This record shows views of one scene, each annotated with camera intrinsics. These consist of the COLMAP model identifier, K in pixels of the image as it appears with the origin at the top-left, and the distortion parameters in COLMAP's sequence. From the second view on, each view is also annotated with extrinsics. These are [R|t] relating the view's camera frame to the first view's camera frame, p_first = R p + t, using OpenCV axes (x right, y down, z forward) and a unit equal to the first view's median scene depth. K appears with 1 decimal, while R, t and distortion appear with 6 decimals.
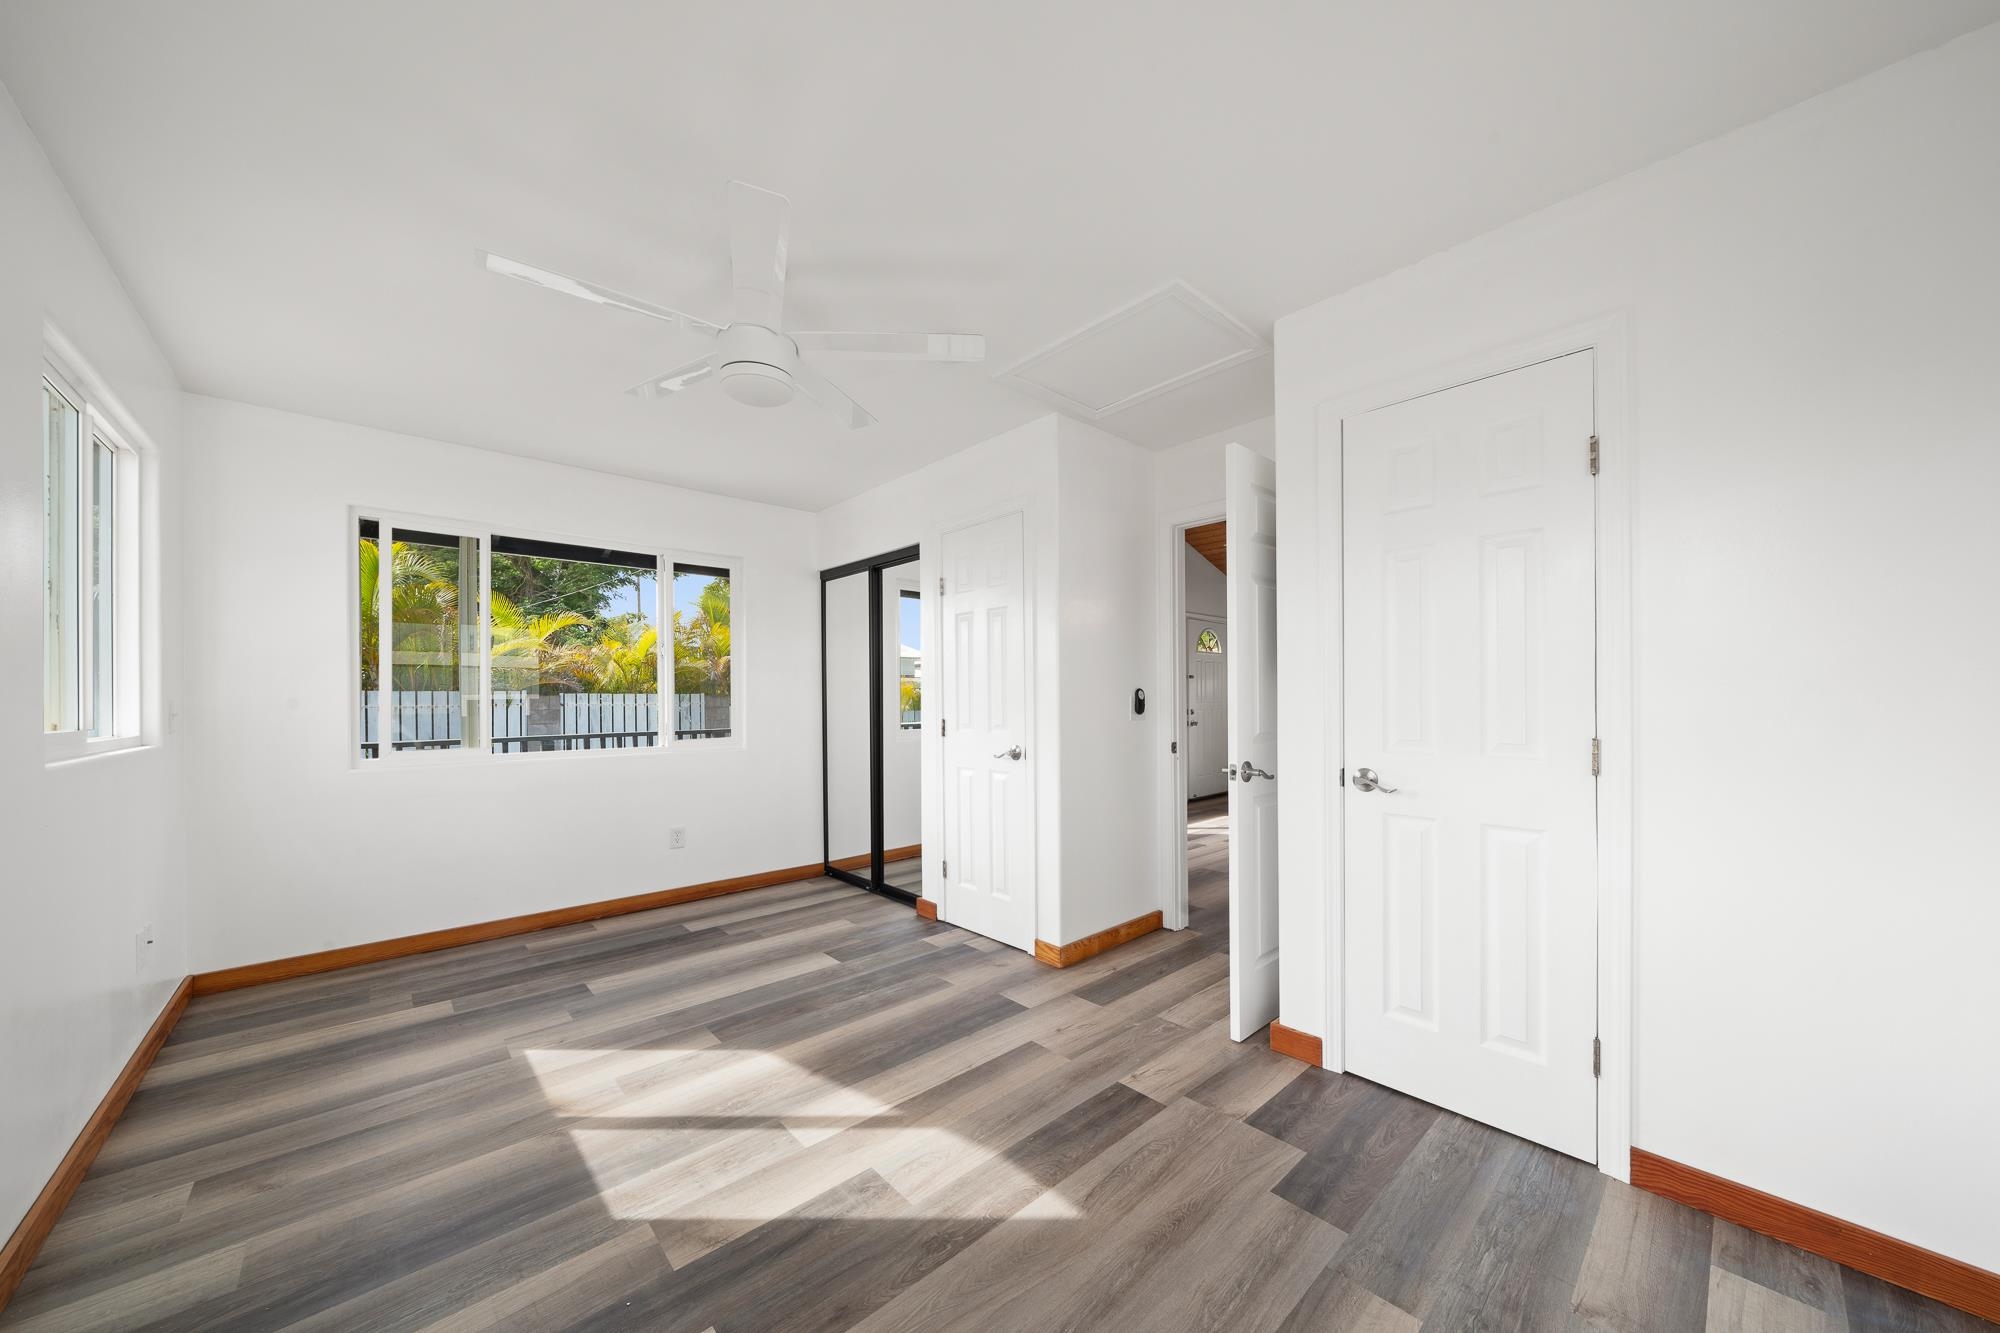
lens RADIAL K [[692.2, 0, 1013.2], [0, 692.2, 660.6], [0, 0, 1]] dist [-0.006692, 0.000987]
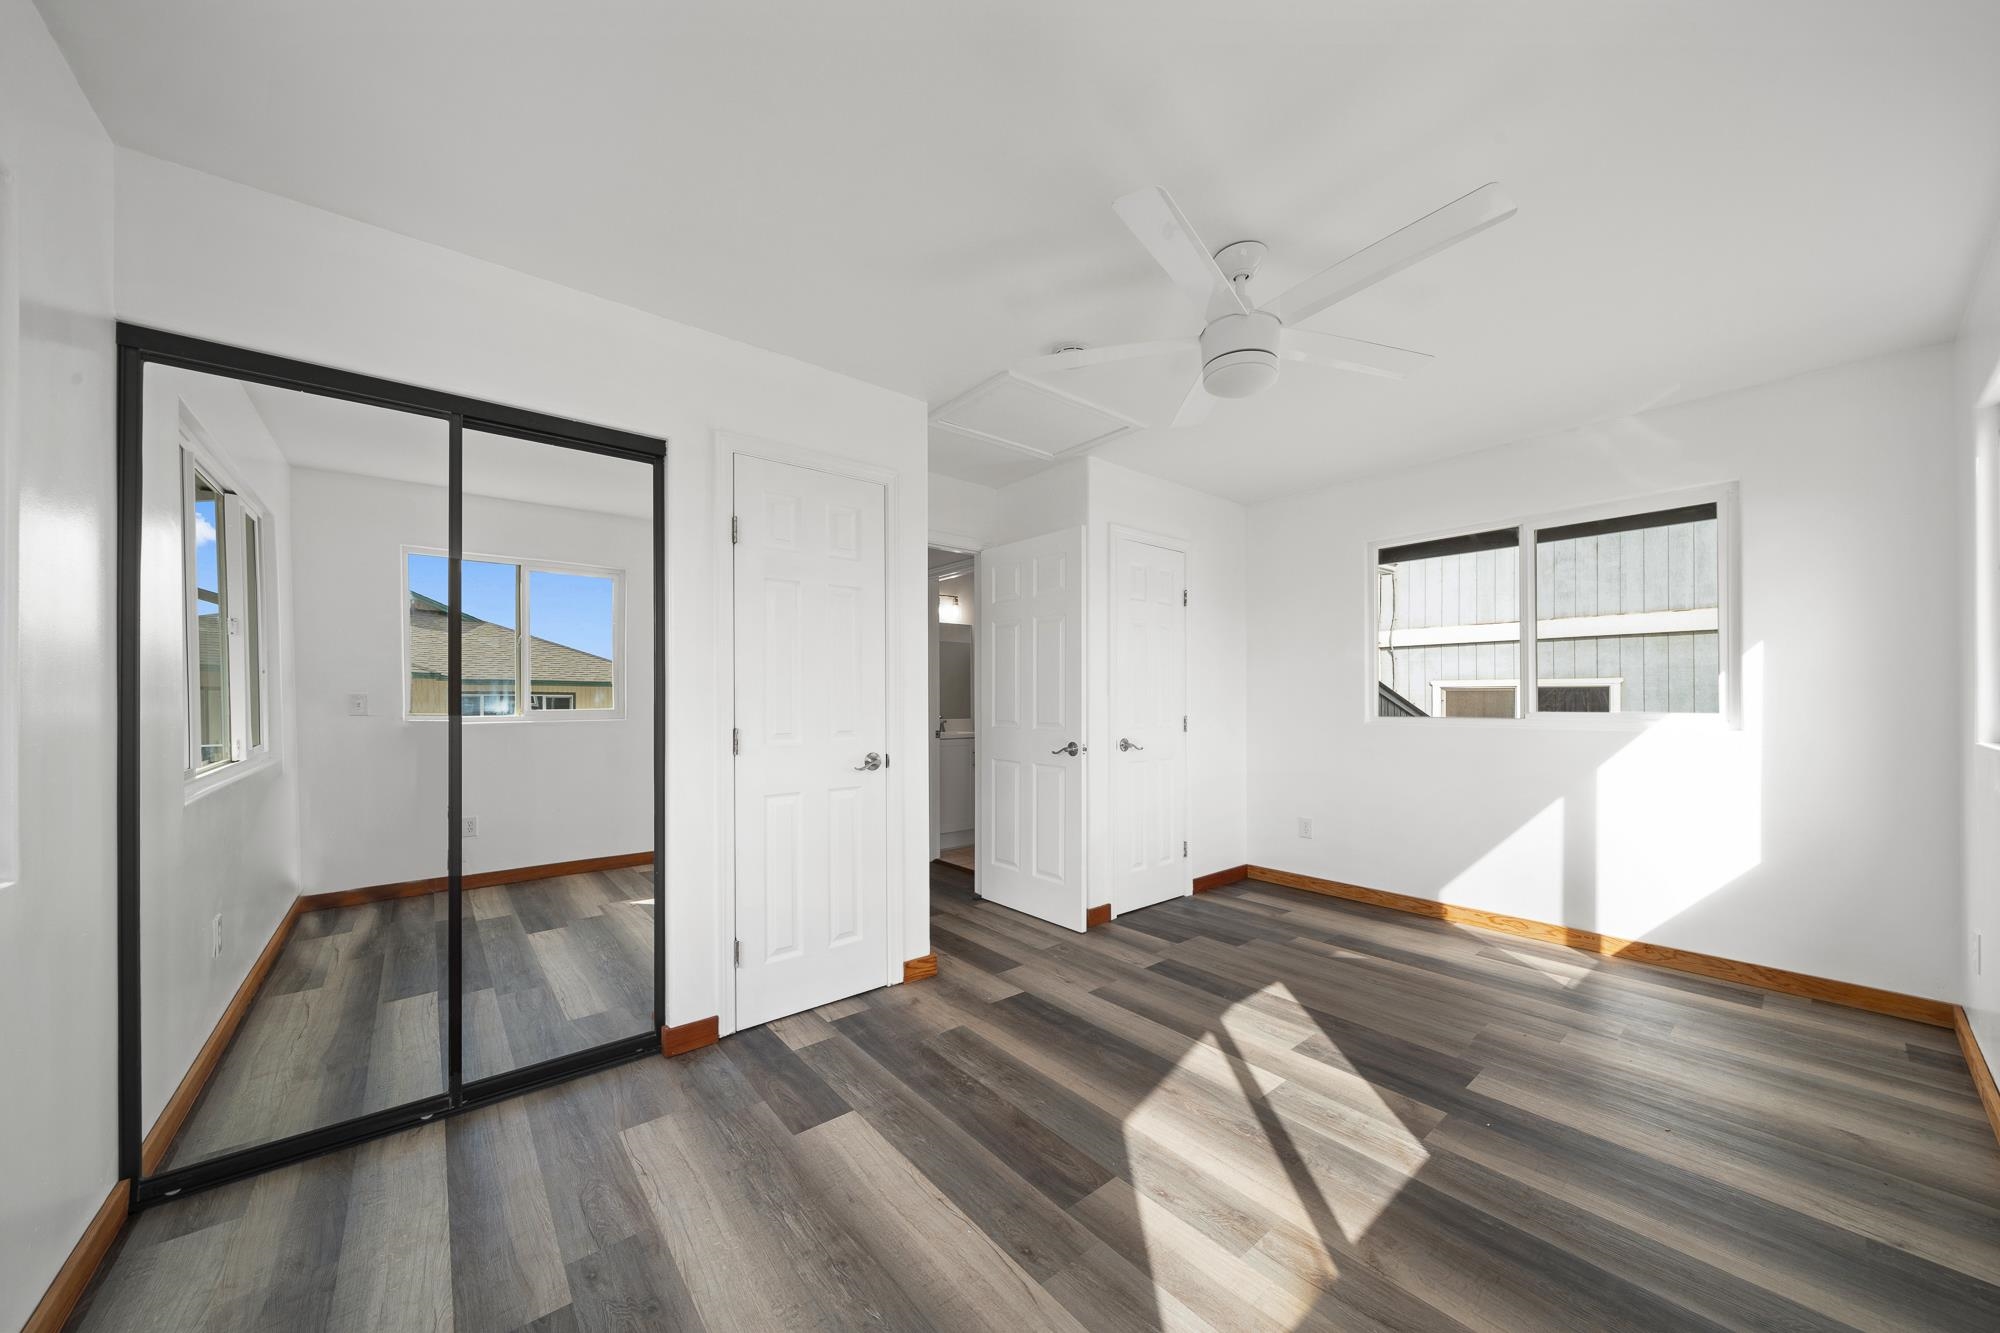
lens RADIAL K [[692.2, 0, 1004.8], [0, 692.2, 688.9], [0, 0, 1]] dist [-0.006692, 0.000987]
pose [[0.057309, 0.018845, 0.998179, -1.020827], [-0.051551, 0.998544, -0.015892, 0.060476], [-0.997025, -0.050547, 0.058197, 0.976136]]
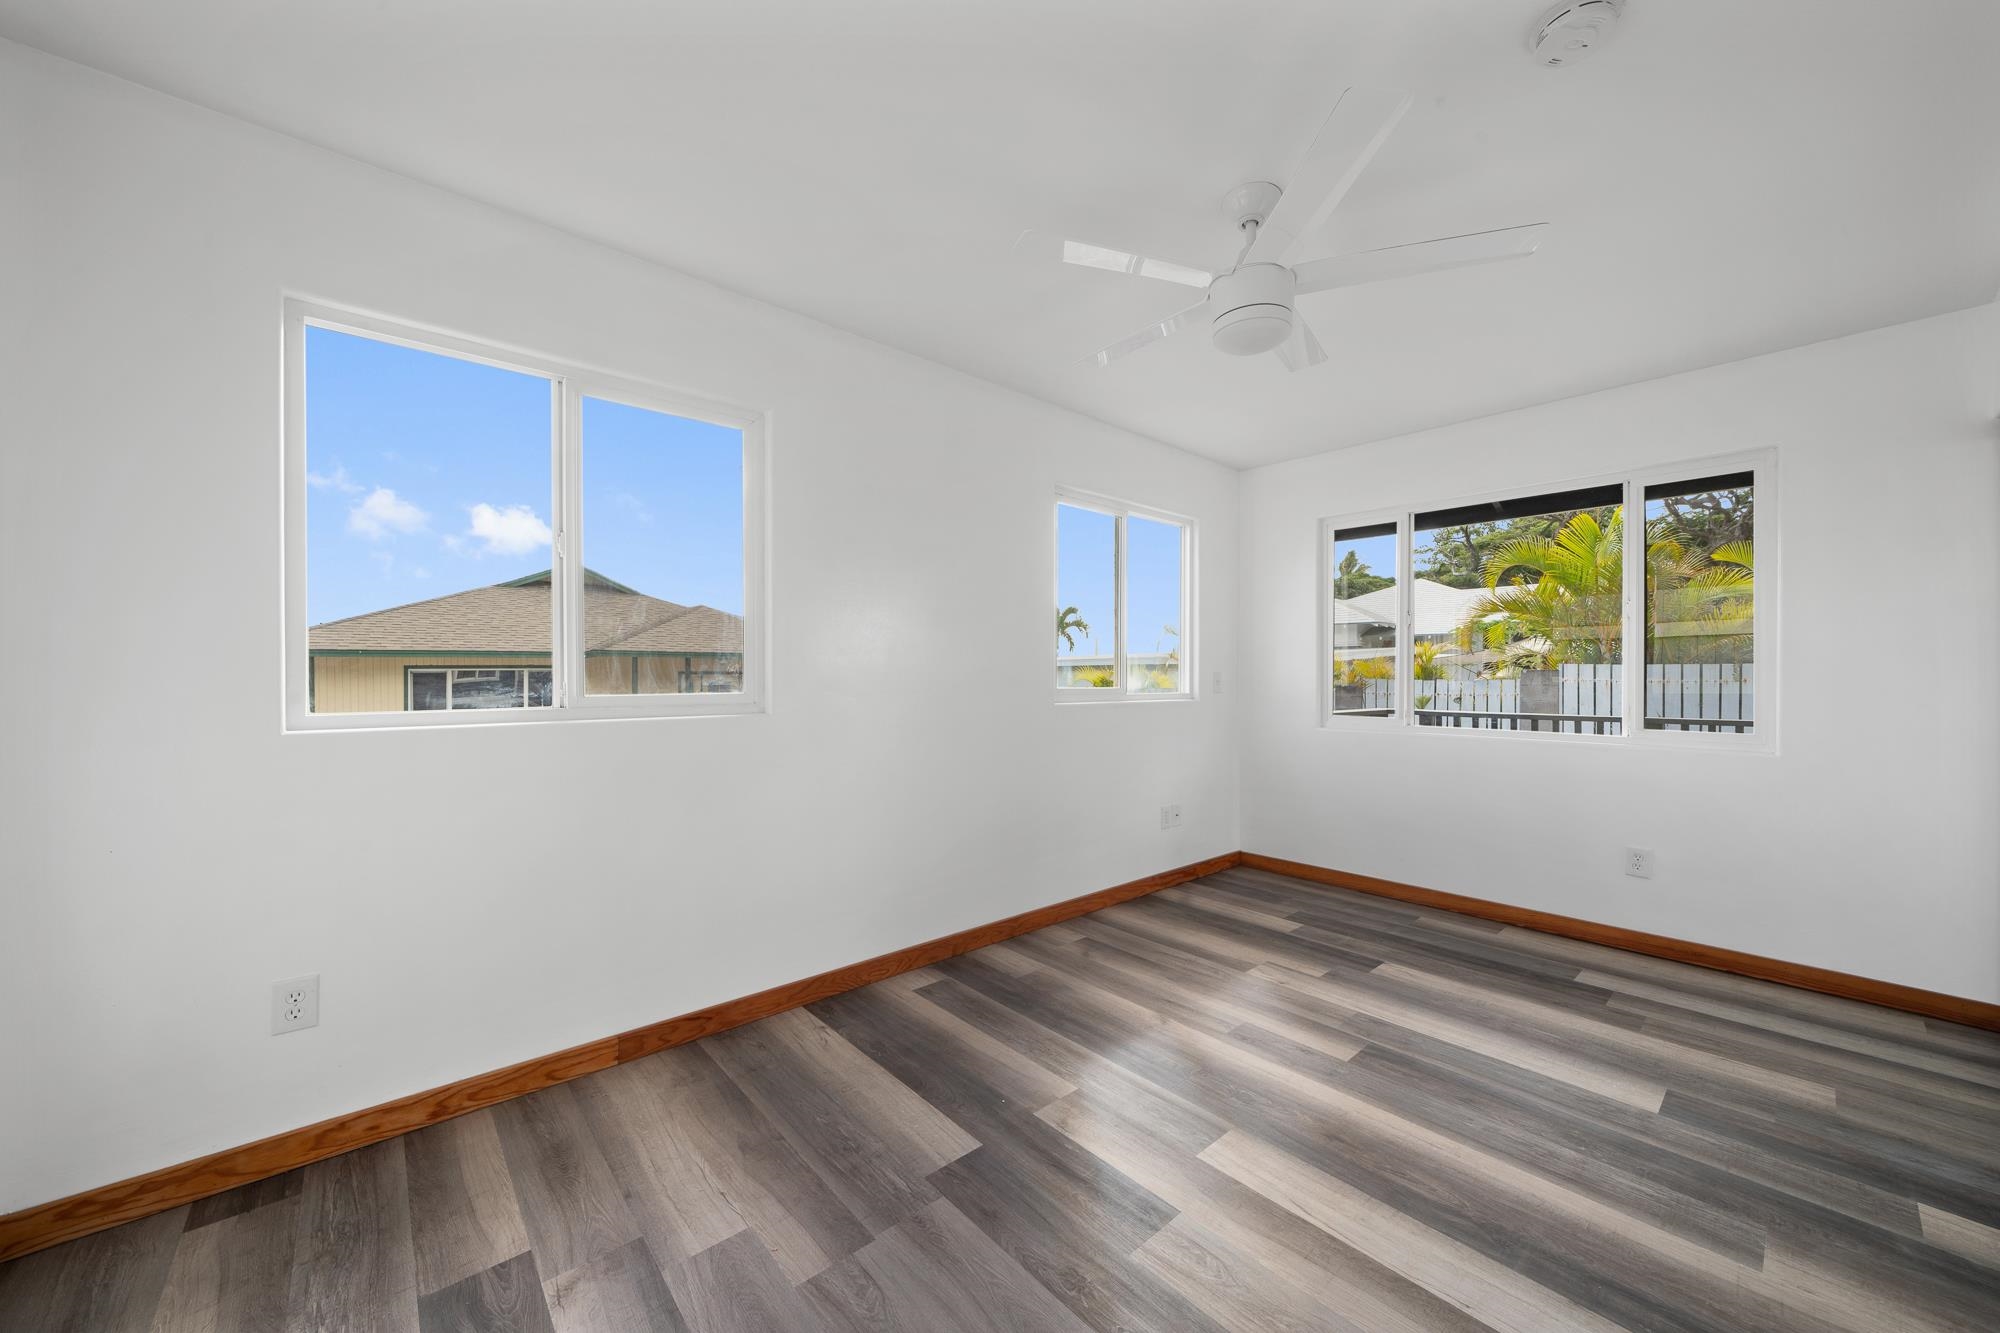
lens RADIAL K [[732.9, 0, 995.4], [0, 732.9, 659.7], [0, 0, 1]] dist [-0.000916, 0.000189]
pose [[-0.033611, -0.013027, -0.999350, 0.474591], [0.050275, 0.998627, -0.014708, 0.028380], [0.998170, -0.050737, -0.032910, 0.540747]]
